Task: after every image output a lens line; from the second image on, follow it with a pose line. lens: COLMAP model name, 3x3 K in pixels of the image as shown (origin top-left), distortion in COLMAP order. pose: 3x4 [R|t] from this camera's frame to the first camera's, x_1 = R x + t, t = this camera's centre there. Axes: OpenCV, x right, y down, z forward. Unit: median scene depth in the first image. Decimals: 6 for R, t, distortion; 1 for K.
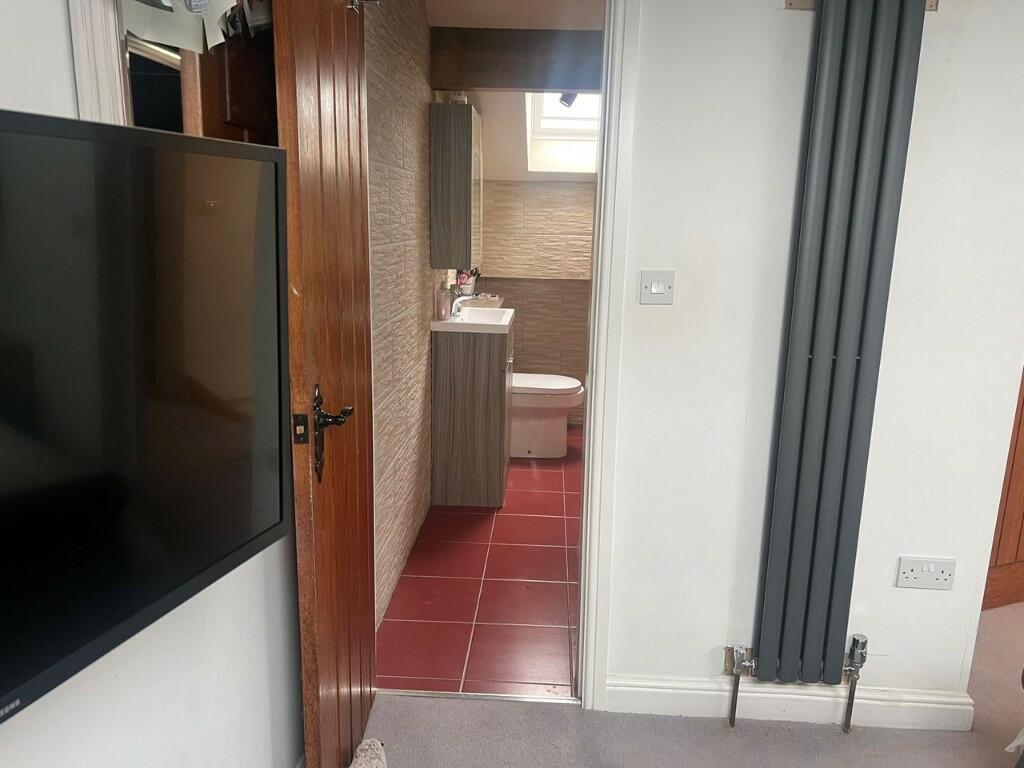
lens RADIAL K [[772.2, 0, 512.8], [0, 772.2, 385.3], [0, 0, 1]] dist [0.001293, -0.006835]
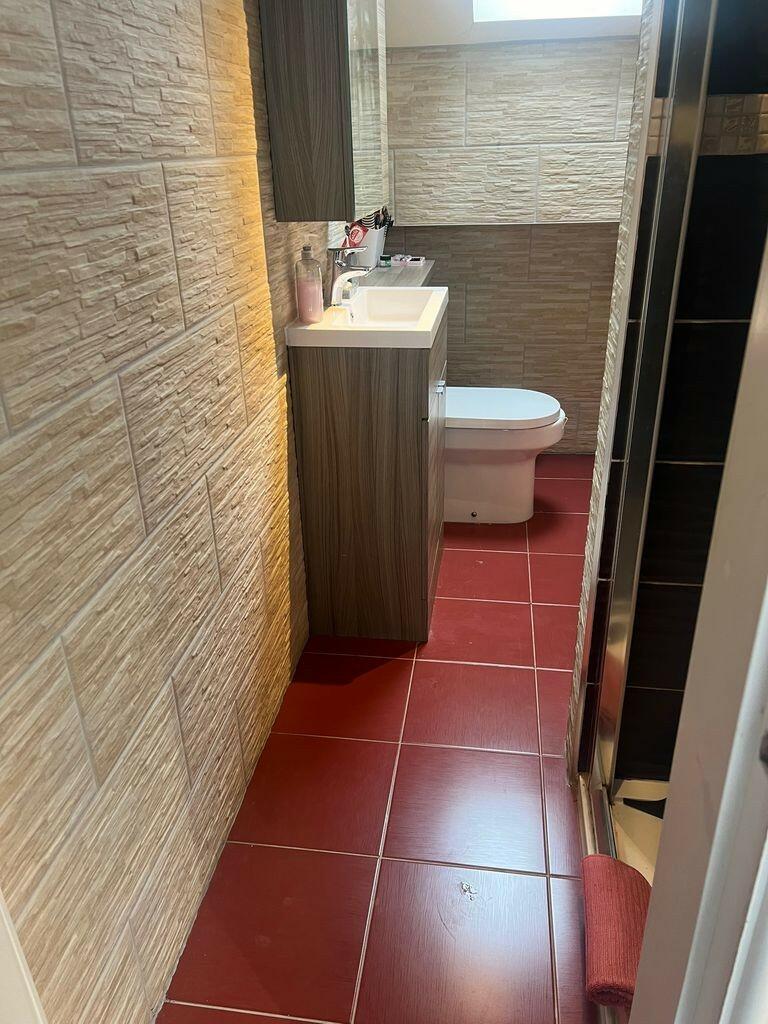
lens RADIAL K [[772.2, 0, 383.4], [0, 772.2, 512.3], [0, 0, 1]] dist [0.001293, -0.006835]
pose [[0.994735, -0.004304, -0.102394, 0.012540], [0.027566, 0.973535, 0.226870, -0.069412], [0.098708, -0.228498, 0.968528, 0.418453]]
